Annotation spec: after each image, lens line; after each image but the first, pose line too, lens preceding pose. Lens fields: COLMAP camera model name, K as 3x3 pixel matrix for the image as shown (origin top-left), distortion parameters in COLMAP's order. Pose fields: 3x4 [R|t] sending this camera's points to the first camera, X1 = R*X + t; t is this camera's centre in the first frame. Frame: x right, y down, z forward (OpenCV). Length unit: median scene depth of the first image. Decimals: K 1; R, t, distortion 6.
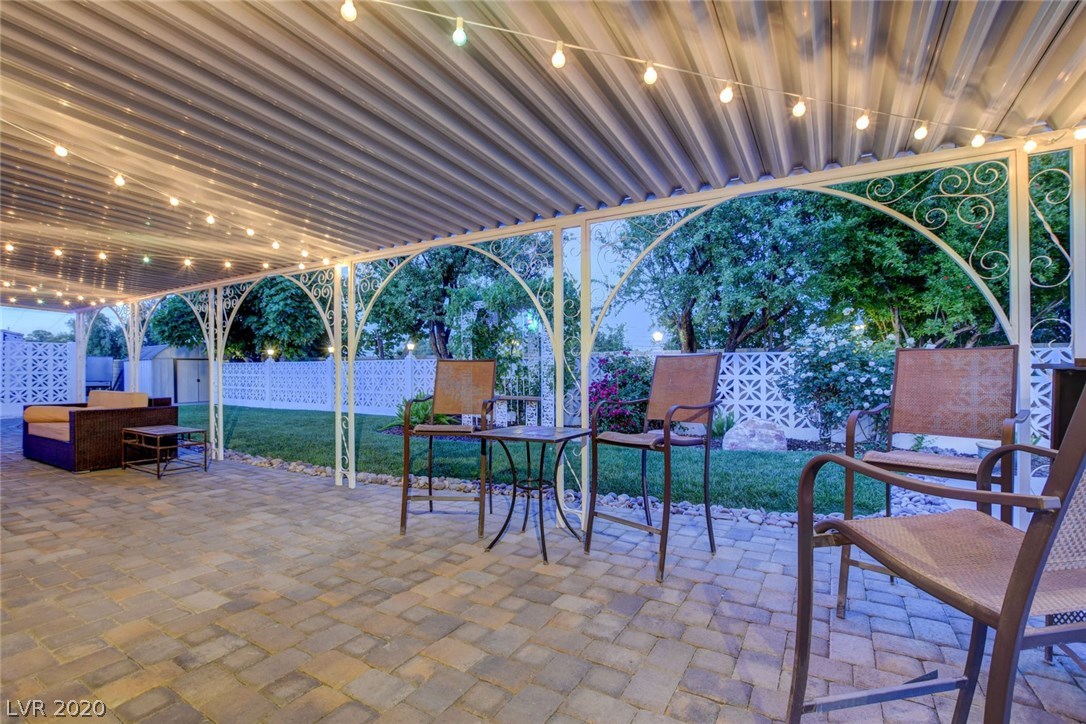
lens RADIAL K [[494.1, 0, 542.6], [0, 494.1, 372.4], [0, 0, 1]] dist [-0.005850, 0.000561]
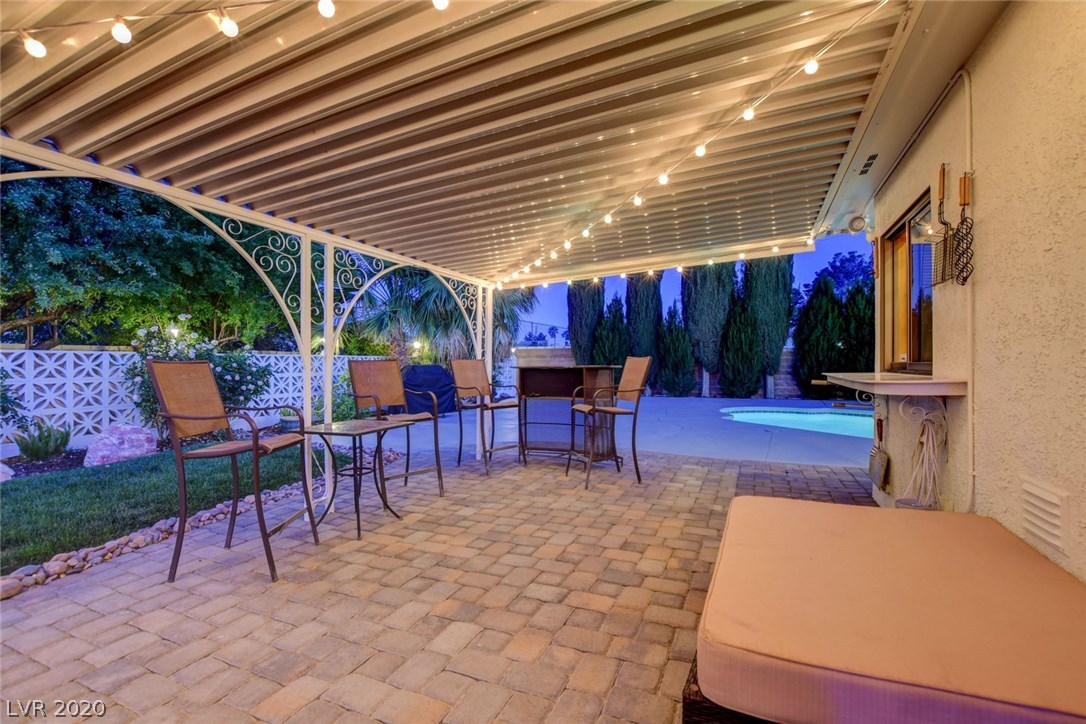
lens RADIAL K [[494.1, 0, 542.8], [0, 494.1, 364.8], [0, 0, 1]] dist [-0.005850, 0.000561]
pose [[-0.151002, 0.008059, 0.988501, -1.328573], [0.009956, 0.999928, -0.006631, -0.006776], [-0.988483, 0.008840, -0.151072, 0.821632]]
